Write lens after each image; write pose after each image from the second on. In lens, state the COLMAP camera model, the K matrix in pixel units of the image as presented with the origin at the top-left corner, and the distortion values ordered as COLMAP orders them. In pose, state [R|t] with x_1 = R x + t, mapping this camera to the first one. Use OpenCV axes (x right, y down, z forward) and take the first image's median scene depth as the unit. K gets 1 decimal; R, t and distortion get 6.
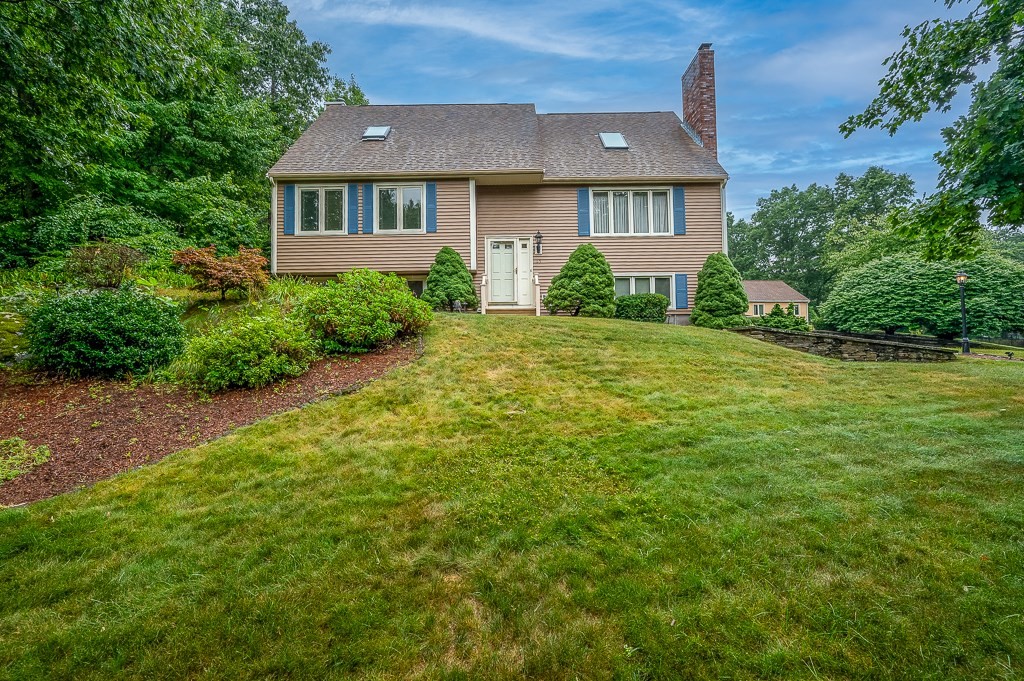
lens RADIAL K [[441.4, 0, 510.4], [0, 441.4, 338.0], [0, 0, 1]] dist [0.001174, 0.000141]
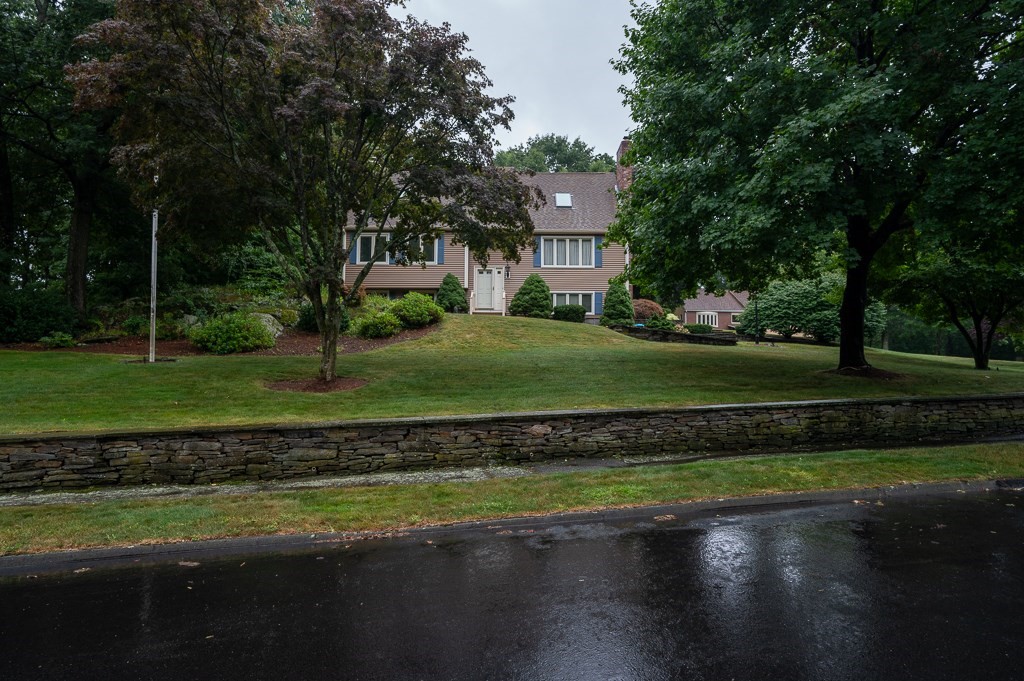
lens RADIAL K [[578.8, 0, 513.1], [0, 578.8, 342.0], [0, 0, 1]] dist [-0.001717, 0.001426]
pose [[0.999590, 0.021075, -0.019381, 0.136037], [-0.021441, 0.999592, -0.018857, 0.082454], [0.018976, 0.019265, 0.999634, -1.132028]]
